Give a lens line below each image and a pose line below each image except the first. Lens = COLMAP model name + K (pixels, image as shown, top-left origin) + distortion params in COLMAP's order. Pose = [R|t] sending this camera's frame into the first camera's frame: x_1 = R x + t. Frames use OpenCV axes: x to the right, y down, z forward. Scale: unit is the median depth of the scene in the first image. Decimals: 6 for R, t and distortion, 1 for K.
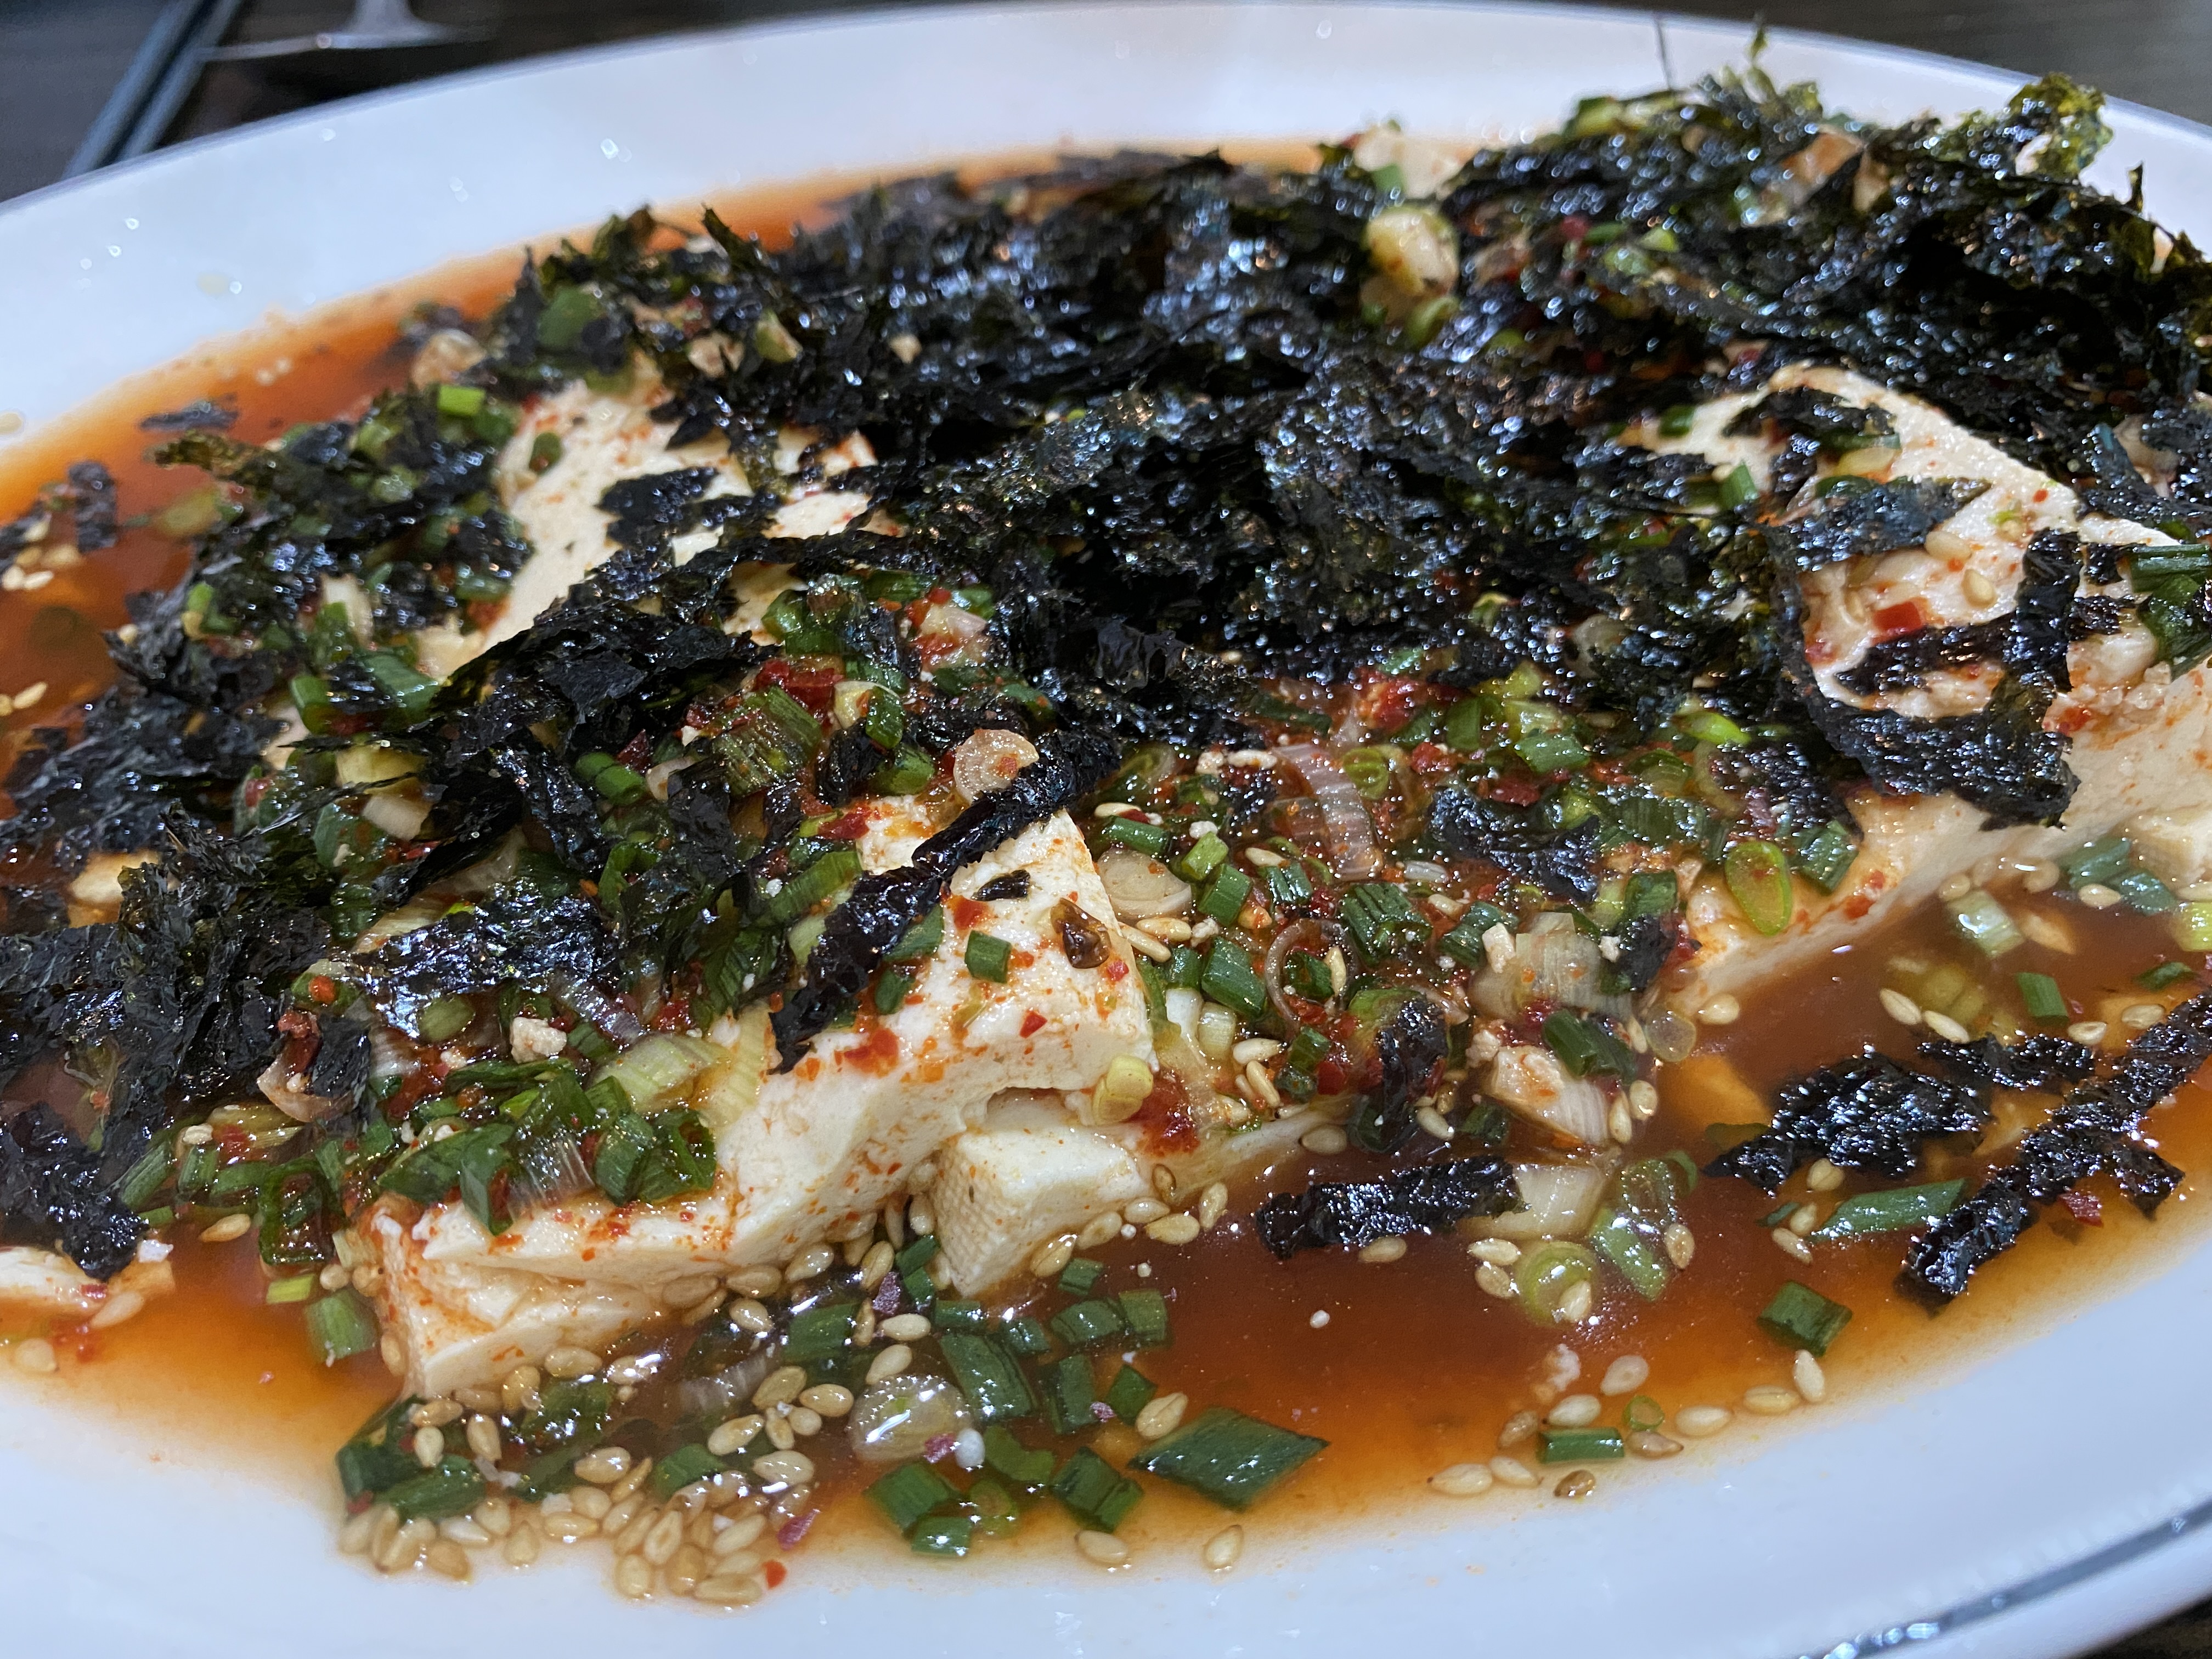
lens RADIAL K [[1686.6, 0, 1106.0], [0, 1686.6, 829.5], [0, 0, 1]] dist [0.073402, -0.275125]
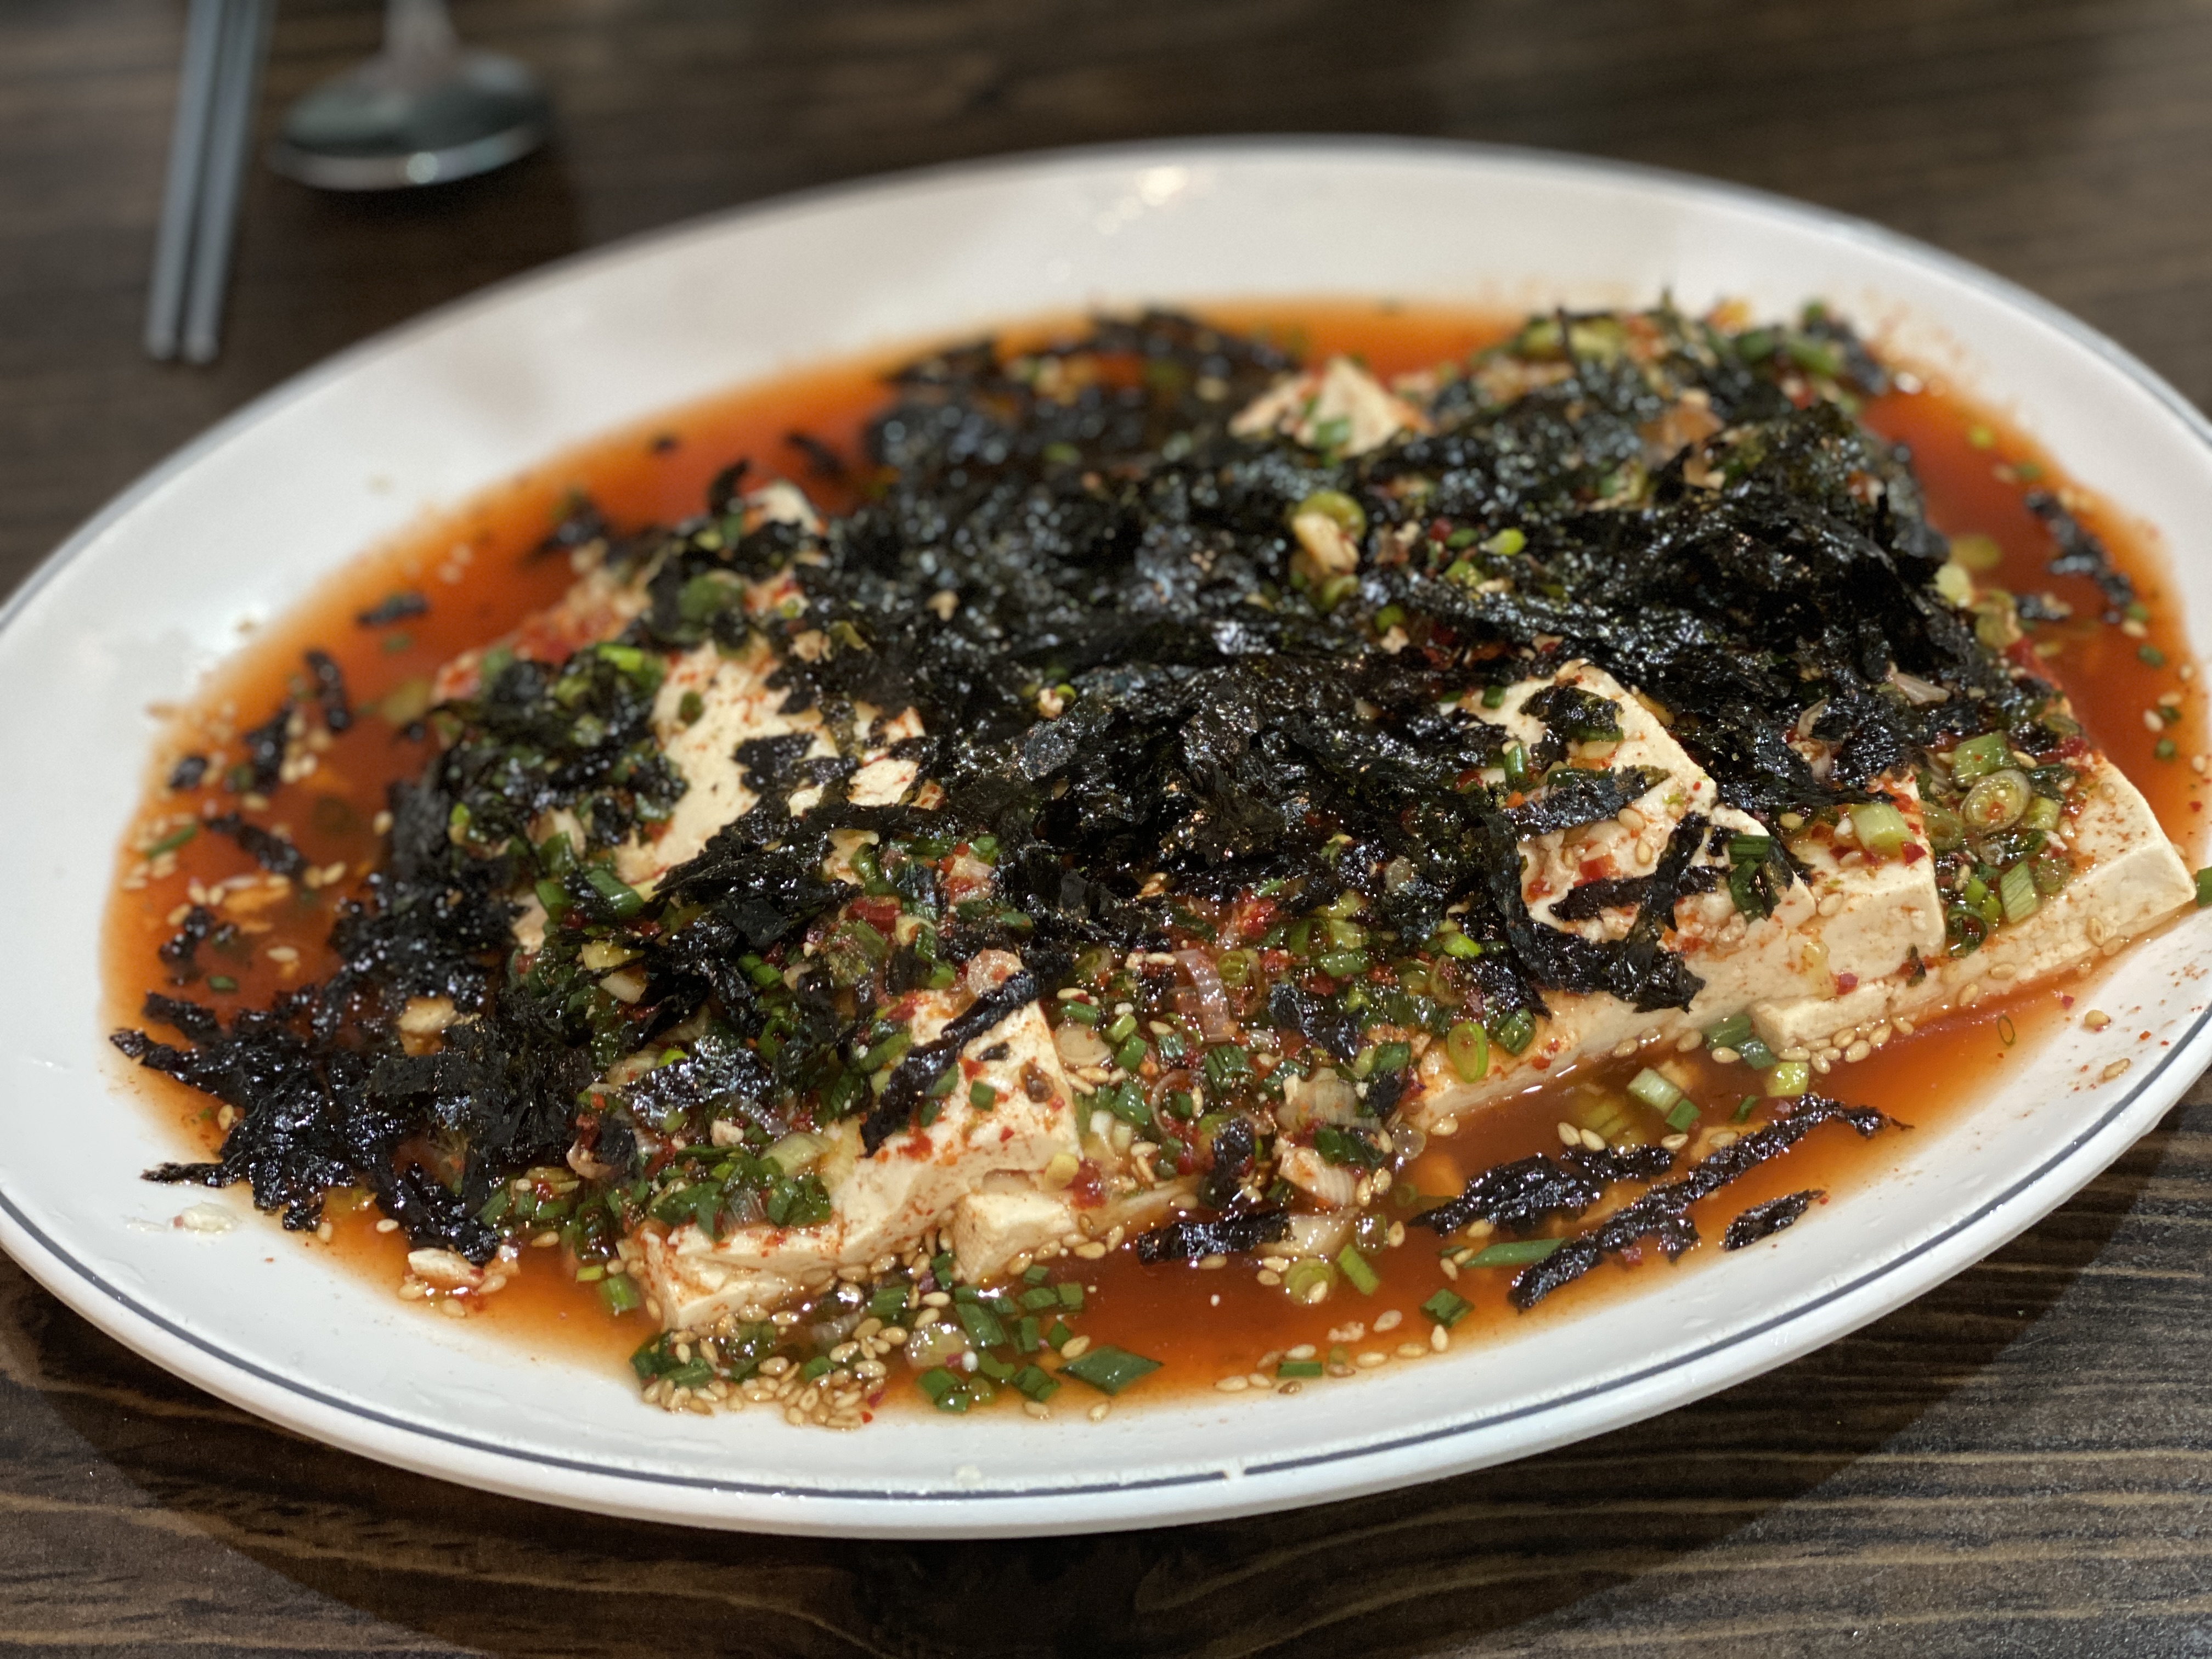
lens RADIAL K [[3361.2, 0, 1106.0], [0, 3361.2, 829.5], [0, 0, 1]] dist [-0.039989, 0.001696]
pose [[0.996288, 0.012878, -0.085116, 0.326235], [-0.006360, 0.997057, 0.076406, -0.434446], [0.085849, -0.075581, 0.993437, -2.266259]]
